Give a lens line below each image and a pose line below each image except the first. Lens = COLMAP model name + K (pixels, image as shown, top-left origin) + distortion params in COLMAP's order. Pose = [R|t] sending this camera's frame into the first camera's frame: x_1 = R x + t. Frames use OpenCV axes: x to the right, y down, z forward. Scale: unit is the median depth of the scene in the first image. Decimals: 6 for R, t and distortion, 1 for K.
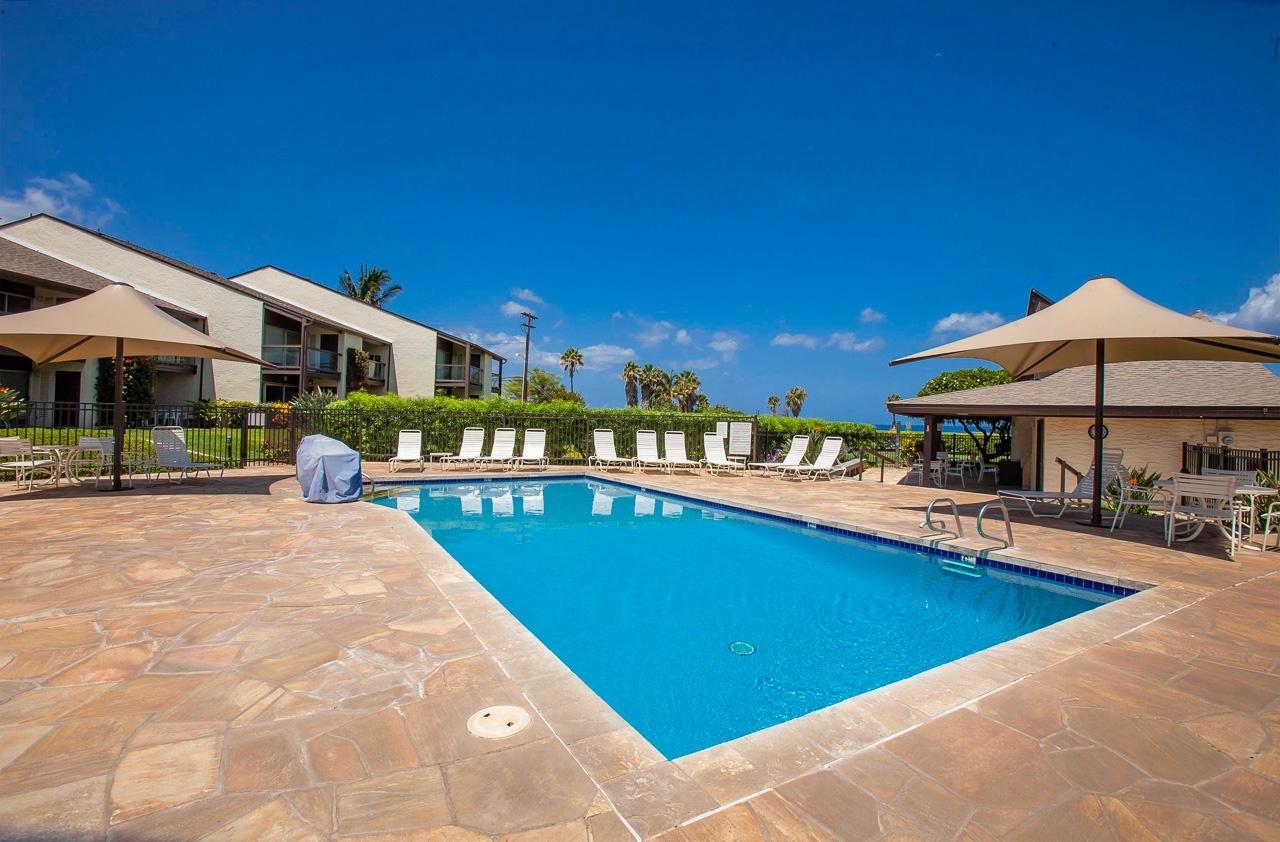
lens RADIAL K [[586.7, 0, 640.0], [0, 586.7, 421.0], [0, 0, 1]] dist [-0.000815, -0.000110]
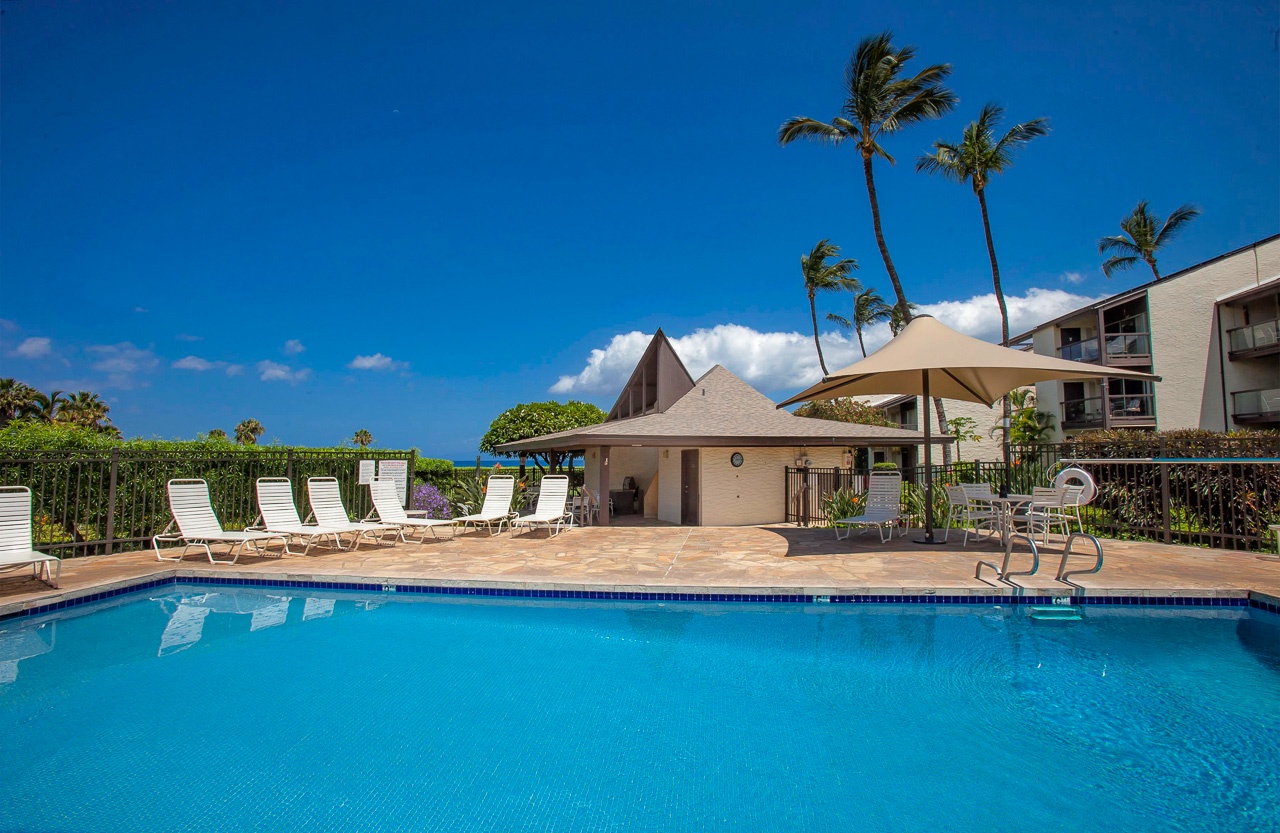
lens RADIAL K [[600.4, 0, 640.0], [0, 600.4, 416.5], [0, 0, 1]] dist [-0.048157, 0.001110]
pose [[0.634938, 0.029507, 0.772000, -0.205942], [0.023516, 0.998069, -0.057489, -0.001866], [-0.772205, 0.054656, 0.633018, 0.362384]]
